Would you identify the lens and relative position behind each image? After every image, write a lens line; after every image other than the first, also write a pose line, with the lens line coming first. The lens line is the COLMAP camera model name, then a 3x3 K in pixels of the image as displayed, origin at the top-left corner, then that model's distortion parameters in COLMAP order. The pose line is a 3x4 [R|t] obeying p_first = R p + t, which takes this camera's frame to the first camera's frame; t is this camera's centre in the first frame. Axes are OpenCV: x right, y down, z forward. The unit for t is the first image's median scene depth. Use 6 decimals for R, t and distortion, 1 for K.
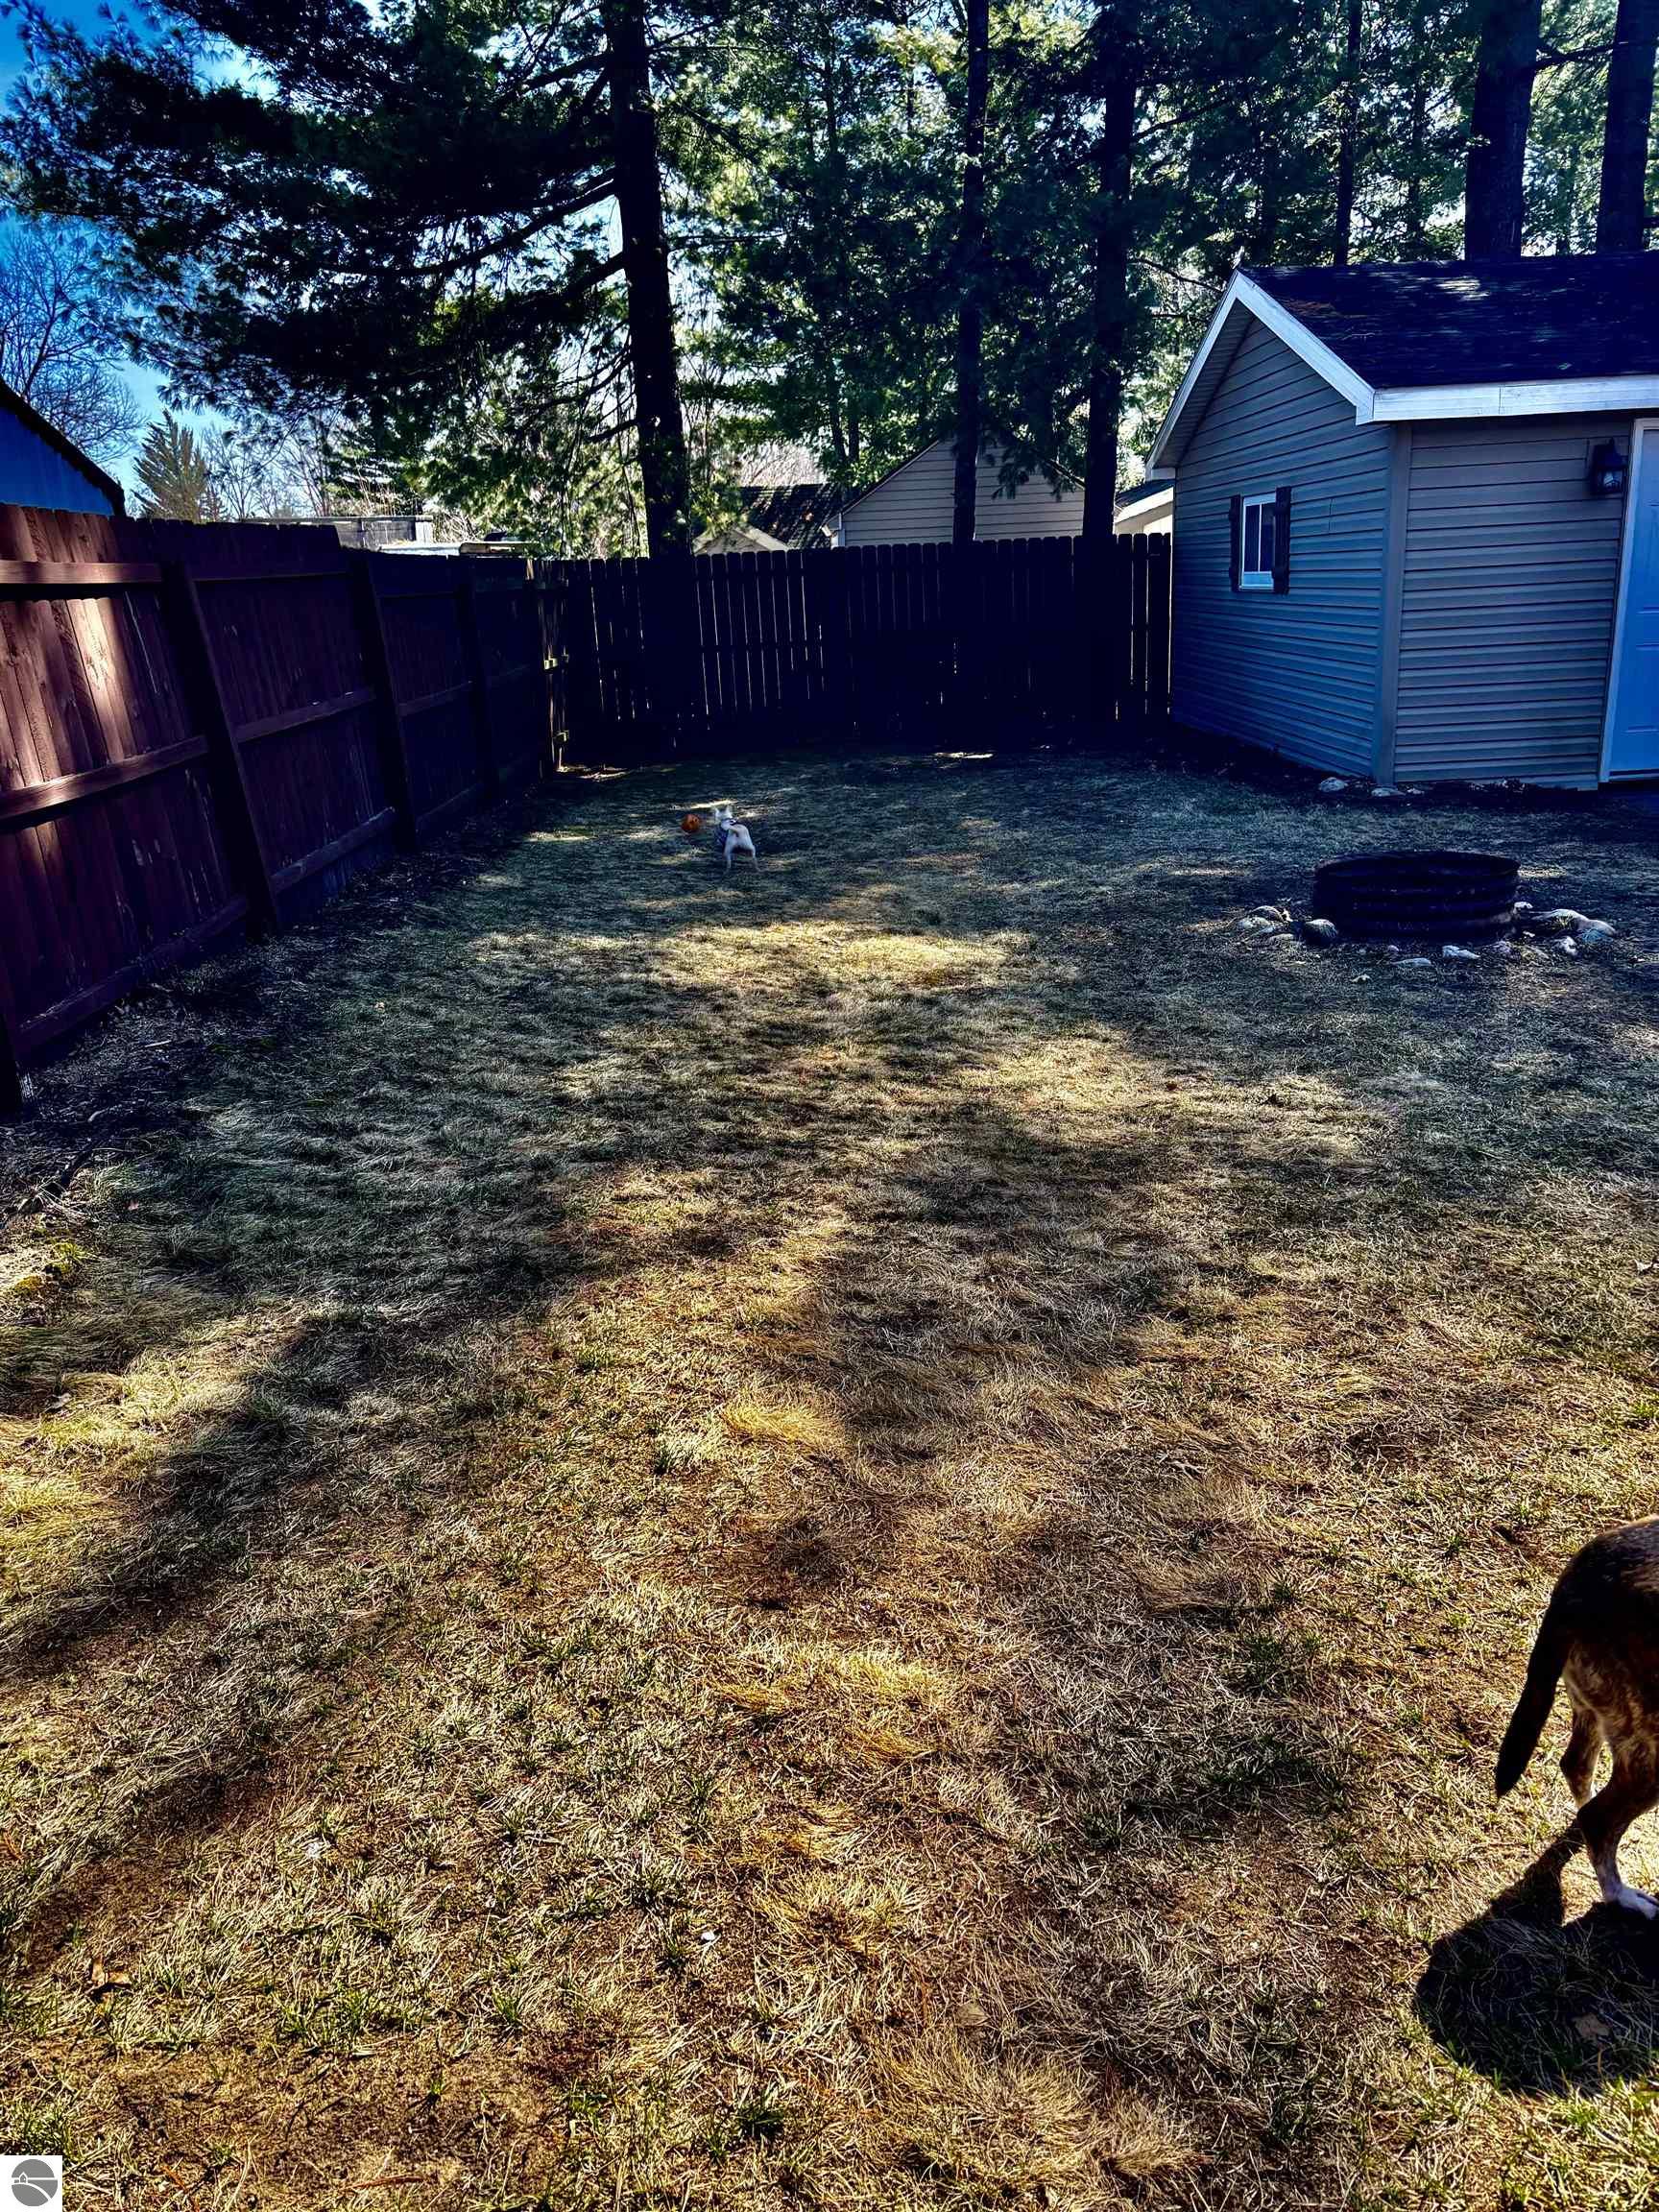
lens RADIAL K [[1677.7, 0, 829.5], [0, 1677.7, 1106.0], [0, 0, 1]] dist [-0.001314, -0.001110]
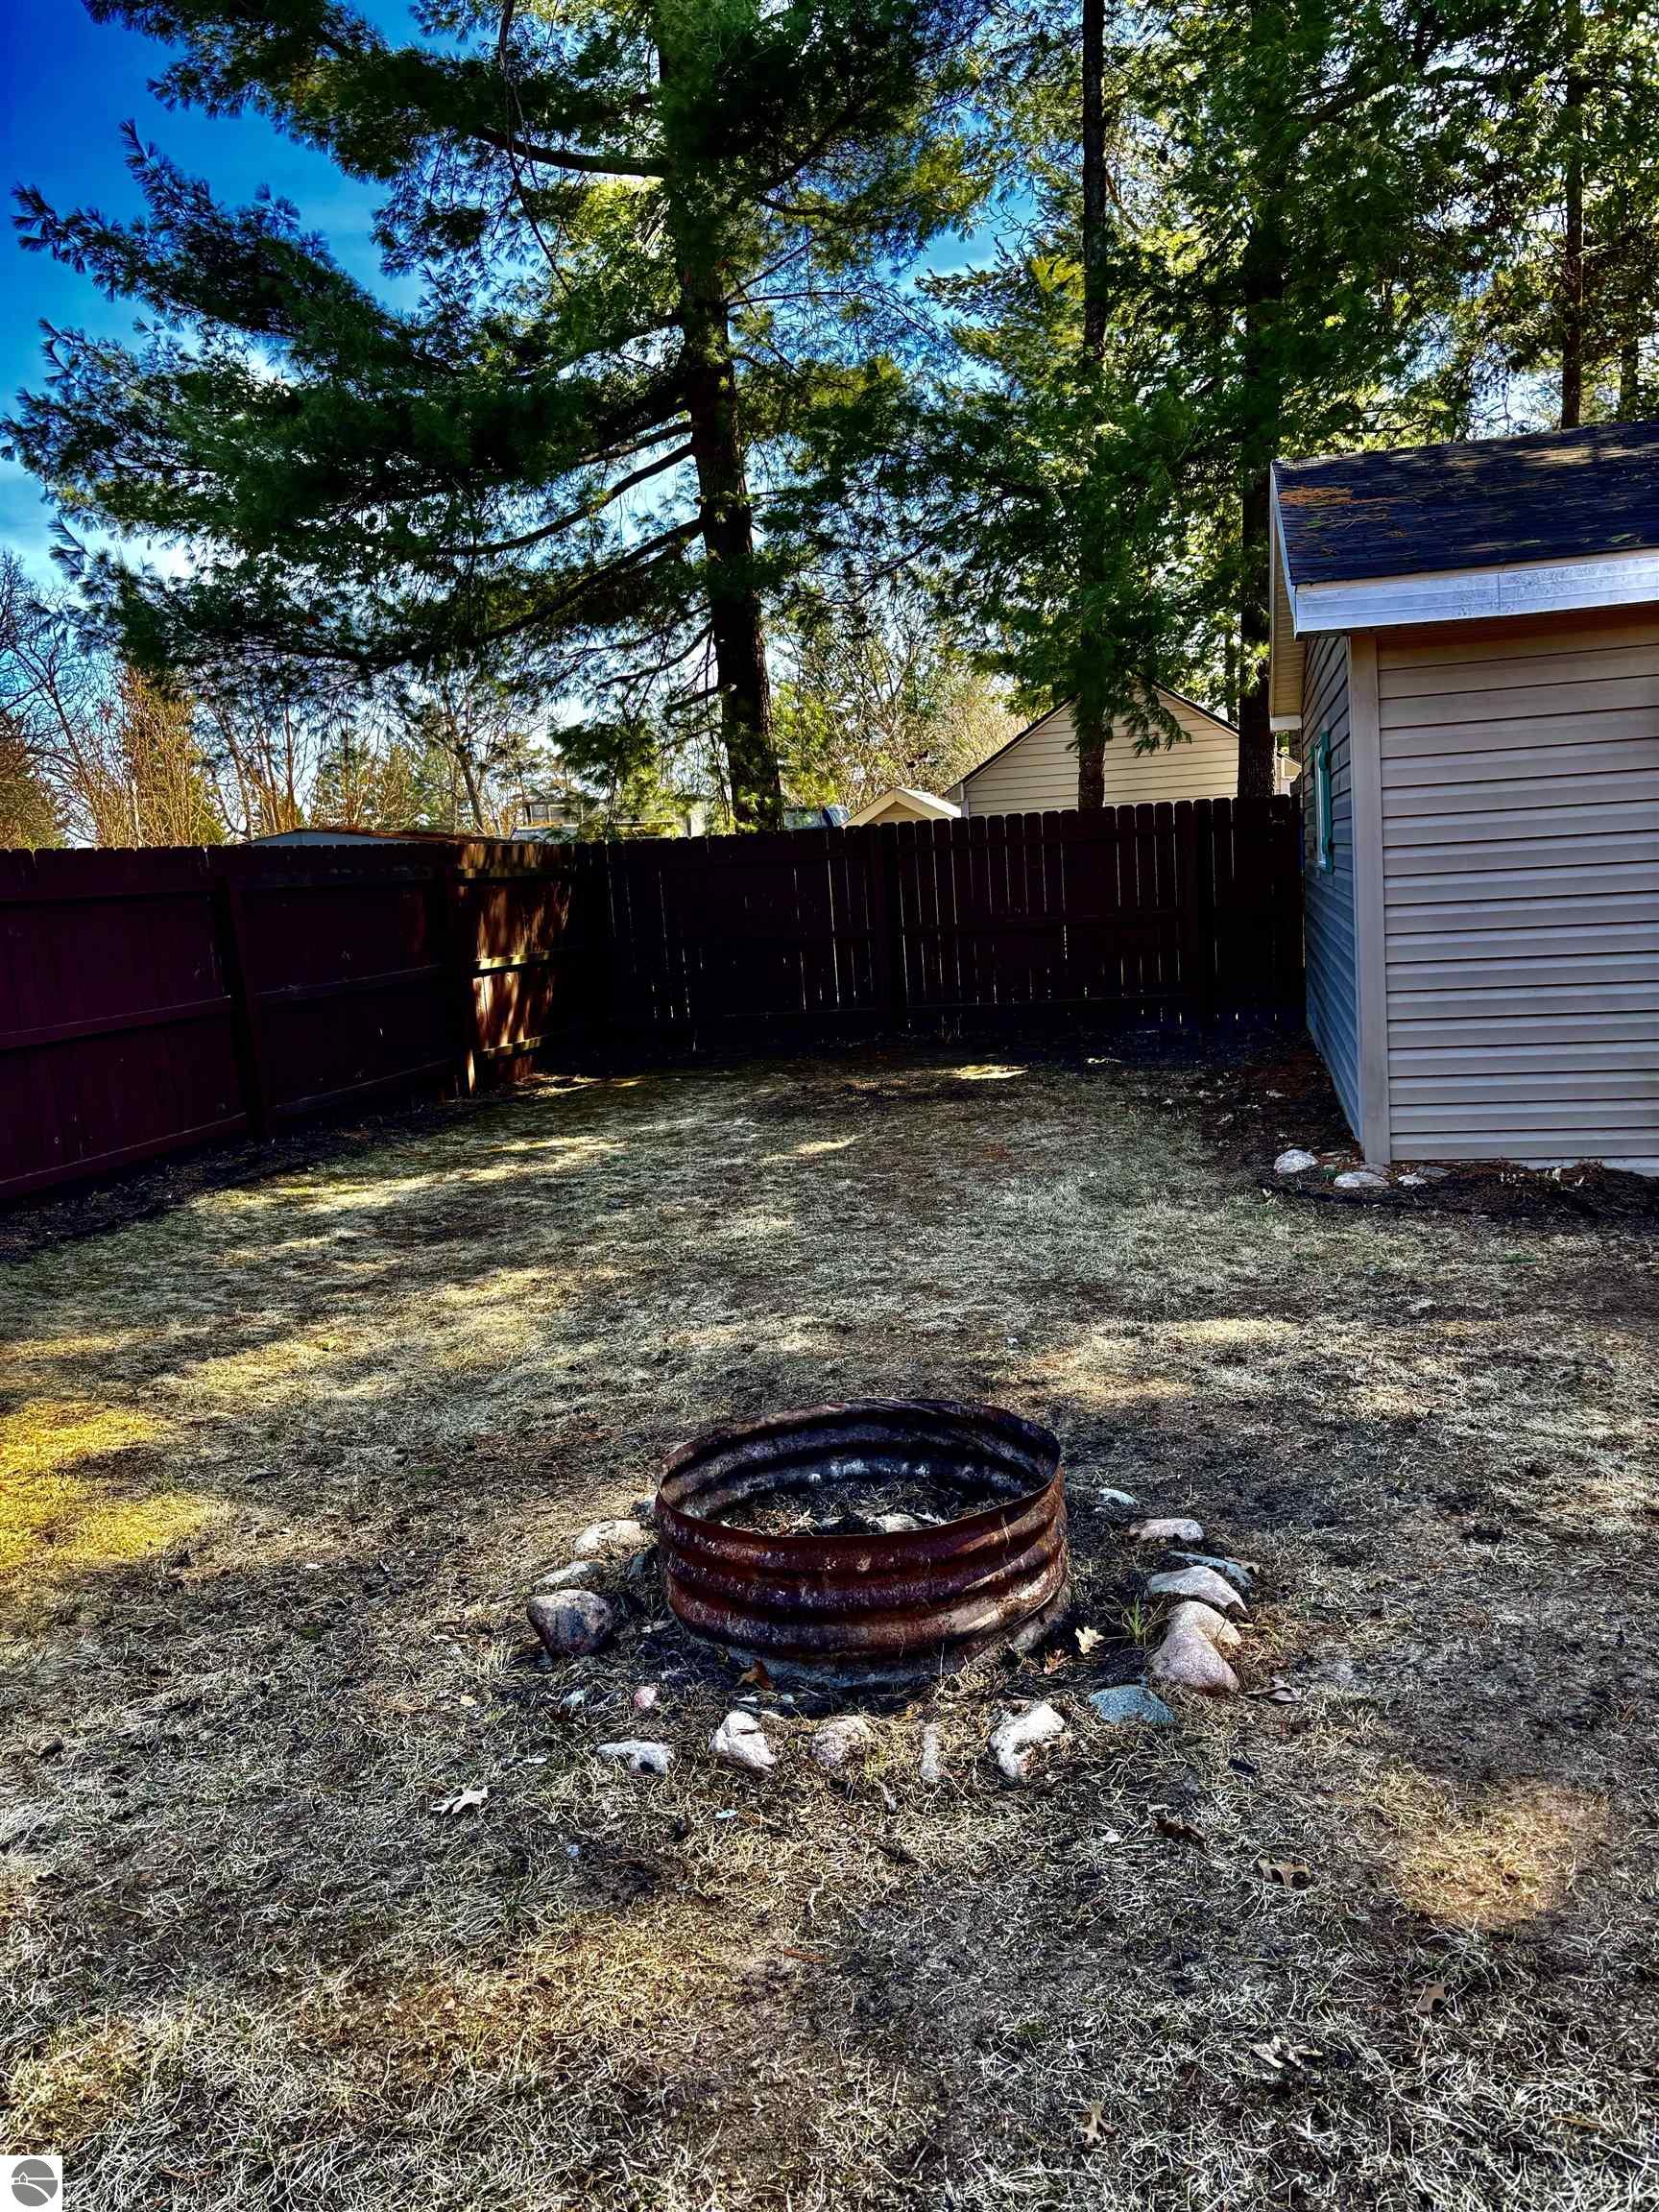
lens RADIAL K [[1656.0, 0, 827.7], [0, 1656.0, 1047.7], [0, 0, 1]] dist [0.066450, 0.000140]
pose [[0.965728, 0.014812, -0.259135, 0.174793], [-0.060798, 0.983505, -0.170359, -0.067505], [0.252337, 0.180275, 0.950698, 0.193465]]
